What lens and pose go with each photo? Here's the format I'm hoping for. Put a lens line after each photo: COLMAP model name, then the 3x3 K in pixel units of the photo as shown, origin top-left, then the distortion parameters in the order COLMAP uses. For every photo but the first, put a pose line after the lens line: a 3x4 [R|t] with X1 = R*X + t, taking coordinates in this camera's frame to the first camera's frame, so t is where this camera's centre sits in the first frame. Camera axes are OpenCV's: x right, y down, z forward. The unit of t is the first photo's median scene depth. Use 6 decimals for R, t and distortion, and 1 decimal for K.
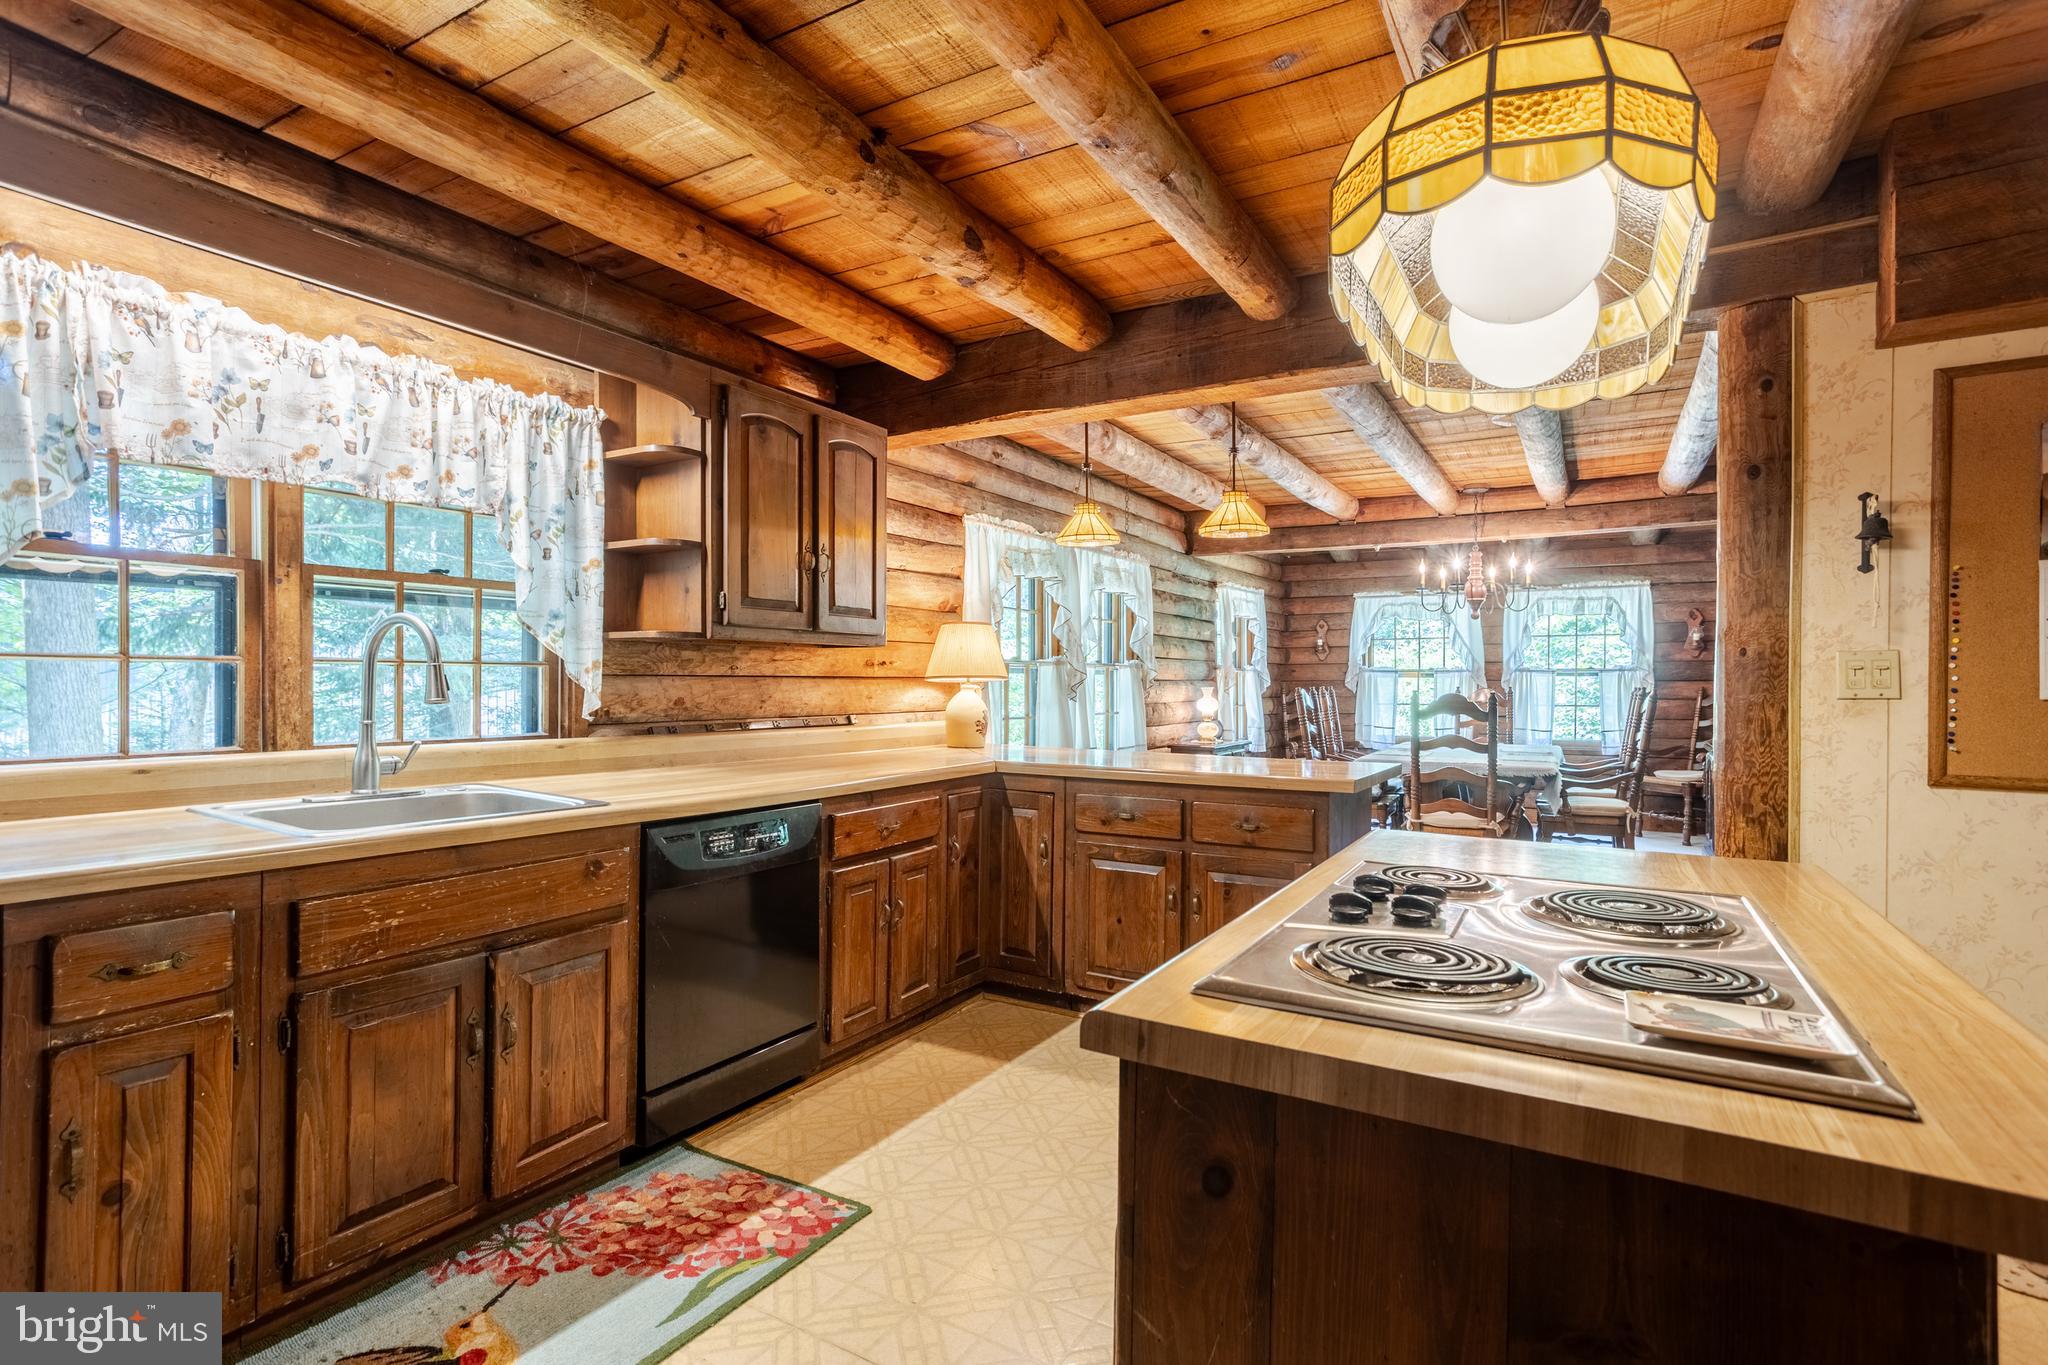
lens RADIAL K [[973.1, 0, 1032.7], [0, 973.1, 689.6], [0, 0, 1]] dist [-0.029612, 0.008492]
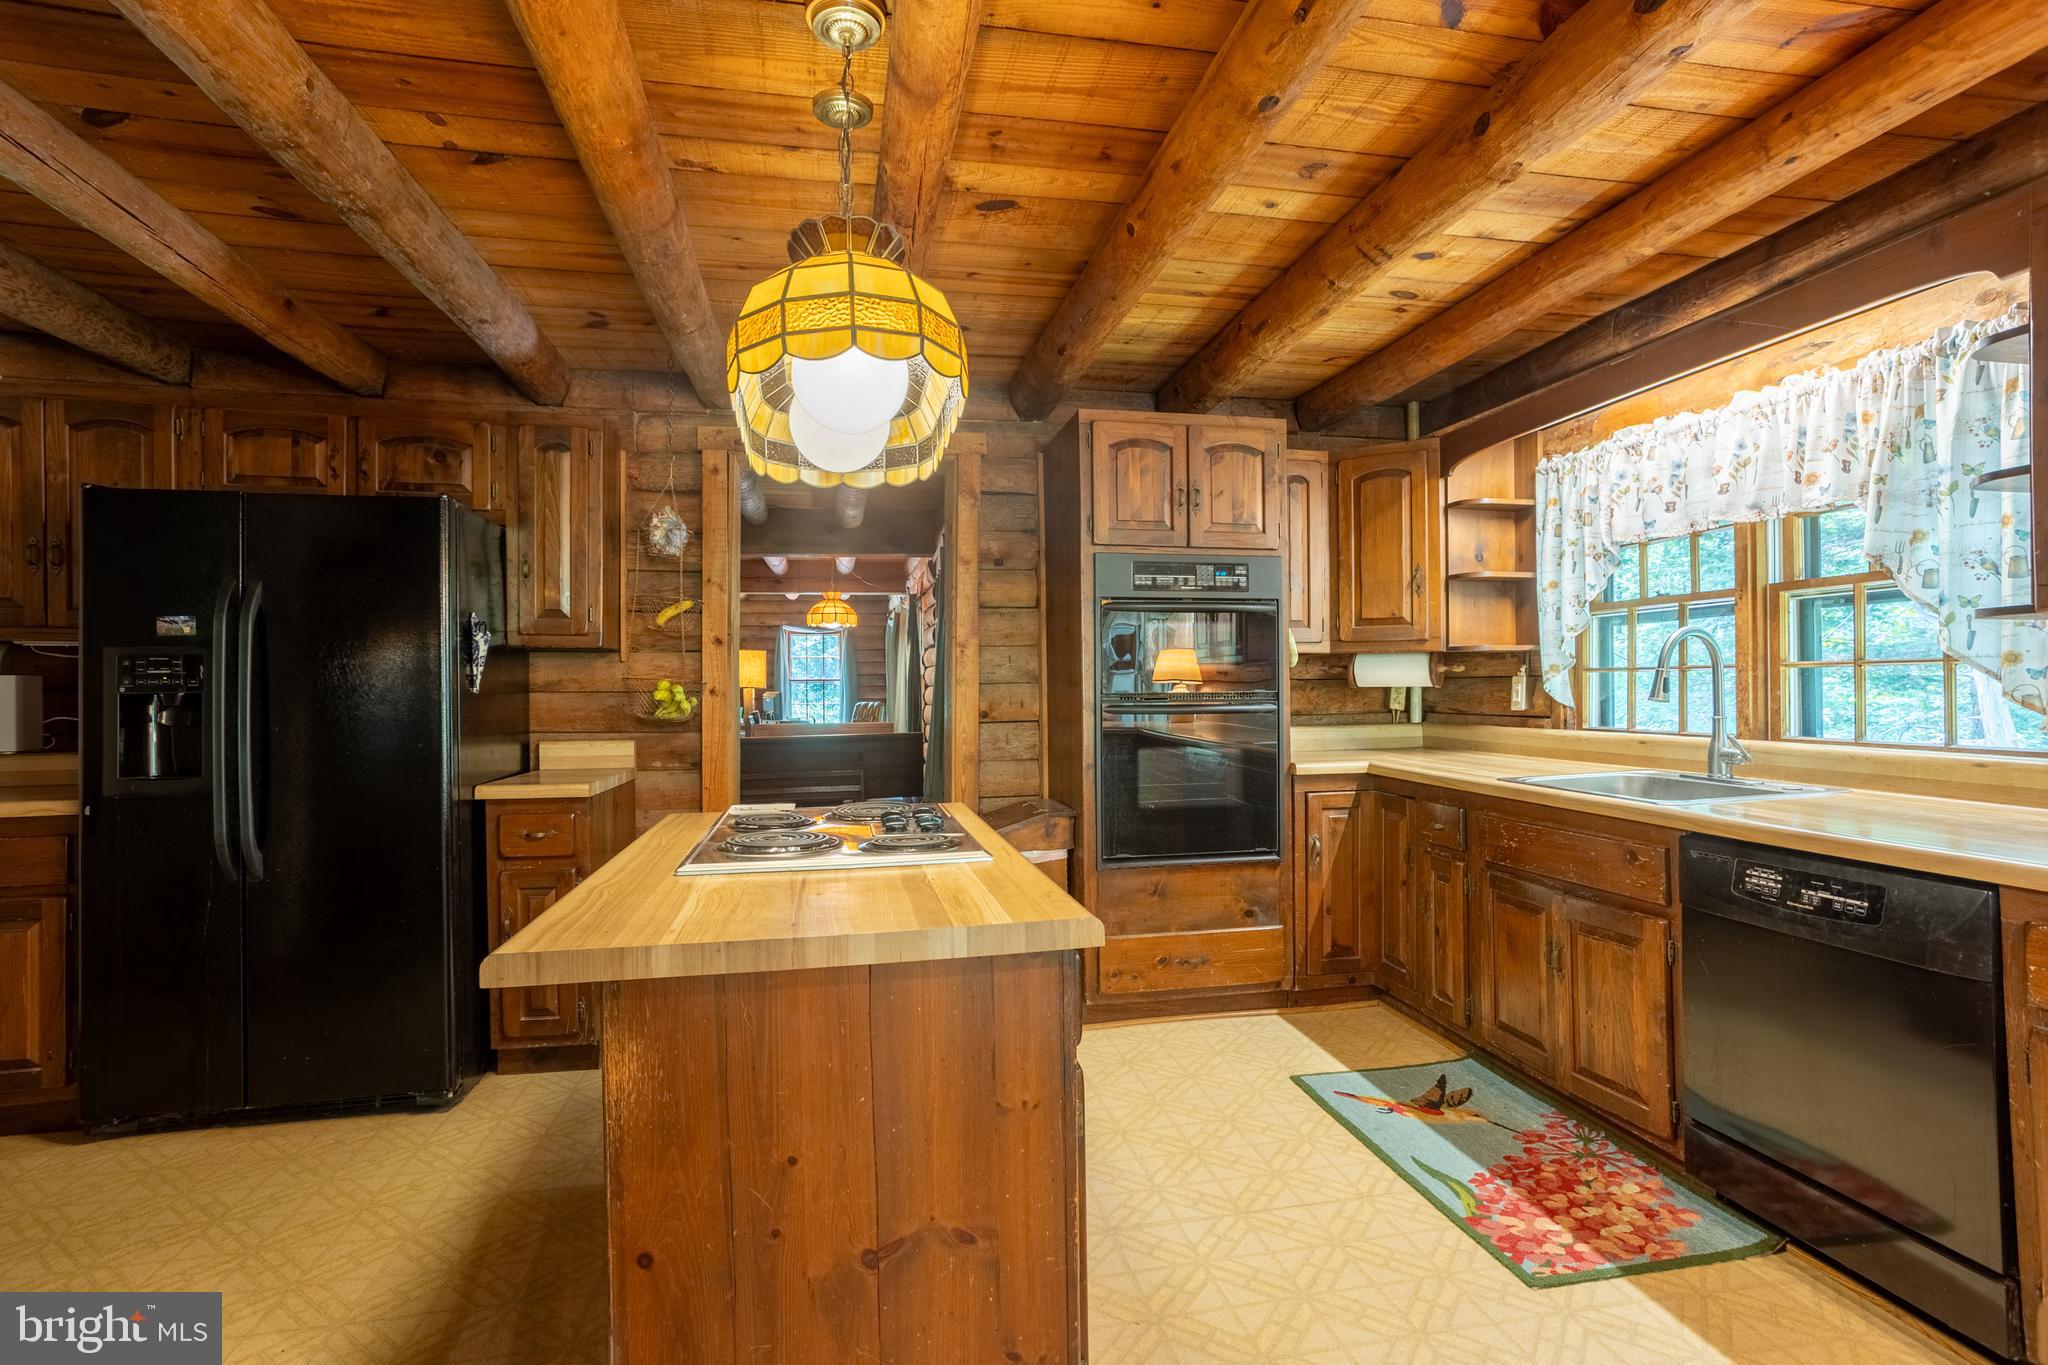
lens RADIAL K [[973.1, 0, 1033.2], [0, 973.1, 681.7], [0, 0, 1]] dist [-0.029612, 0.008492]
pose [[-0.751301, -0.004311, -0.659946, 0.759719], [0.000537, 0.999974, -0.007144, -0.003131], [0.659960, -0.005722, -0.751279, 1.380007]]
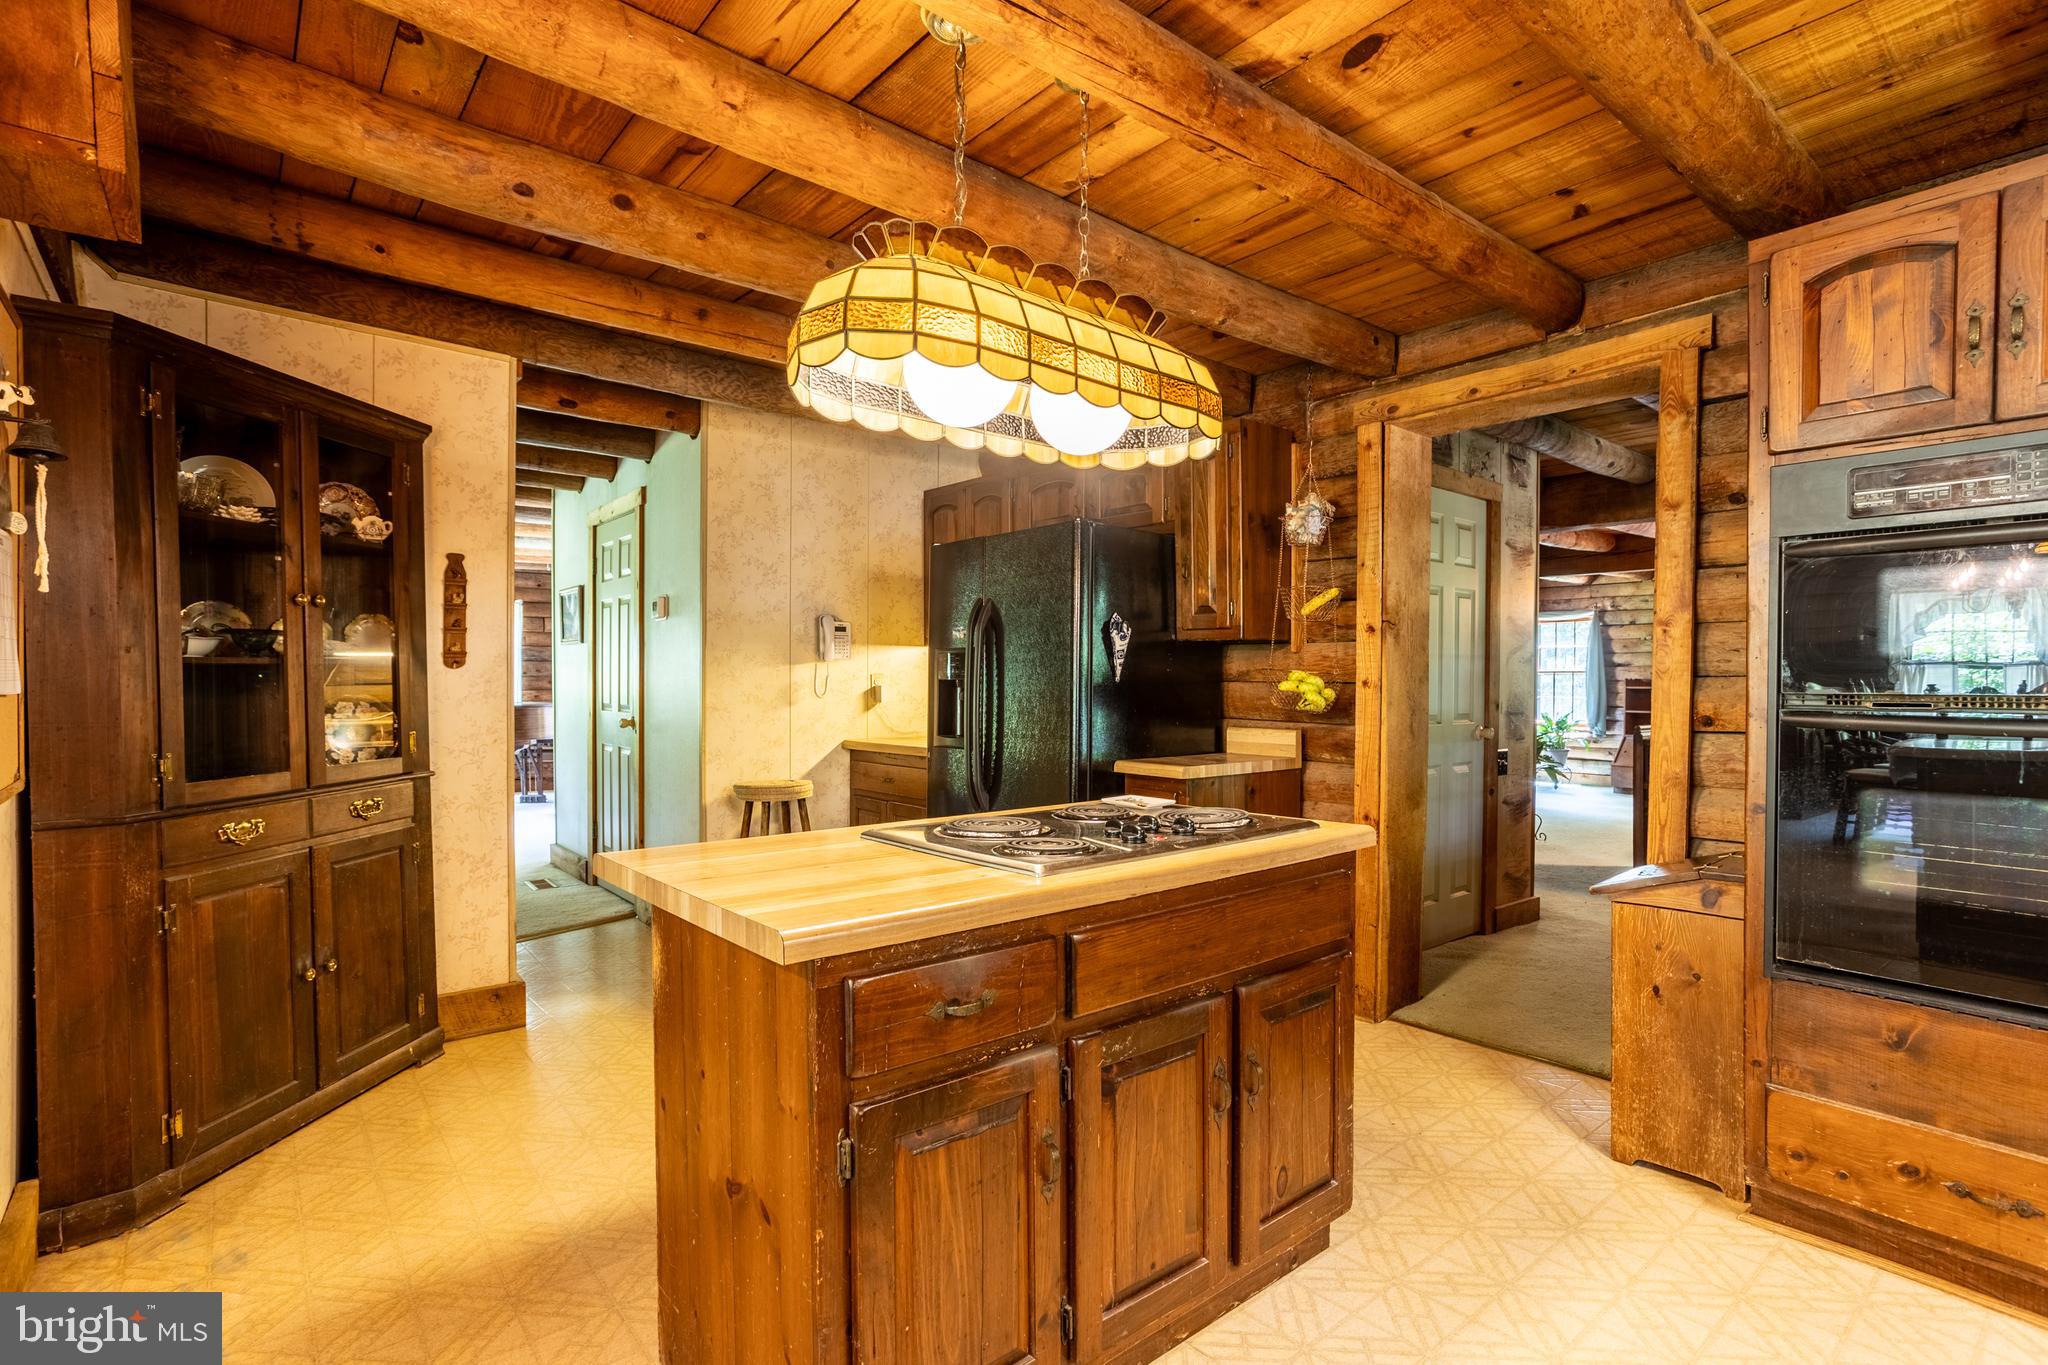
lens RADIAL K [[973.1, 0, 1032.7], [0, 973.1, 684.4], [0, 0, 1]] dist [-0.029612, 0.008492]
pose [[-0.942186, -0.010801, 0.334915, 0.408906], [-0.007801, 0.999917, 0.010300, -0.005566], [-0.334998, 0.007092, -0.942192, 1.398248]]
